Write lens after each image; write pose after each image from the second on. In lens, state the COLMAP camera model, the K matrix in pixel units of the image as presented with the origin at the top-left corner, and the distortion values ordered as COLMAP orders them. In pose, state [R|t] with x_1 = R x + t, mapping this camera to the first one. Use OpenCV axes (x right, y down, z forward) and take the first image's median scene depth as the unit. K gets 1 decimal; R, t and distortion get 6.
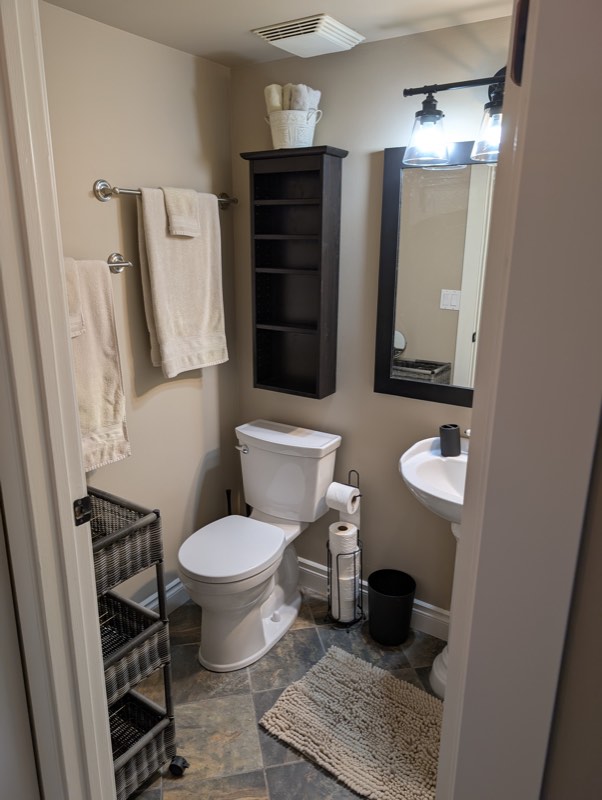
lens RADIAL K [[577.9, 0, 301.0], [0, 577.9, 400.0], [0, 0, 1]] dist [0.013325, -0.005036]
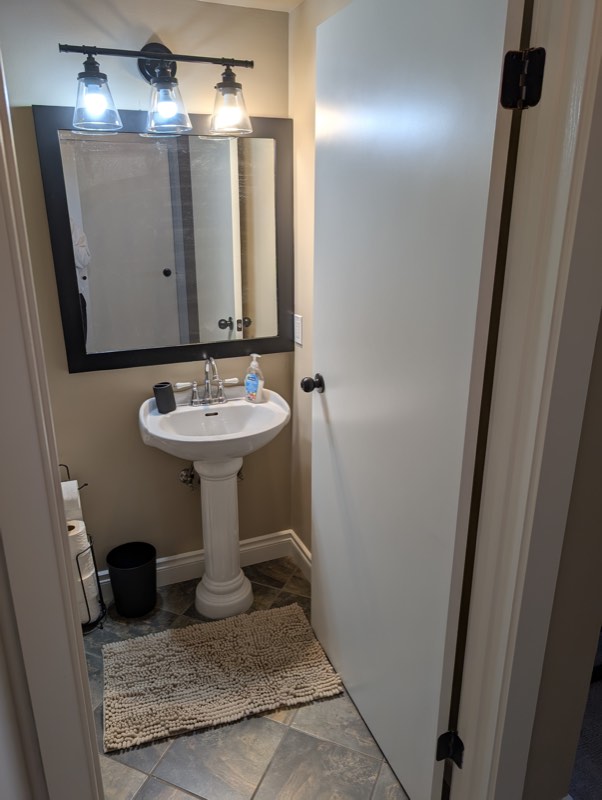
lens RADIAL K [[562.7, 0, 301.0], [0, 562.7, 400.0], [0, 0, 1]] dist [-0.007986, -0.006353]
pose [[0.565825, -0.269036, 0.779398, -0.427486], [0.234598, 0.958730, 0.160625, -0.034692], [-0.790446, 0.091960, 0.605589, 0.183367]]
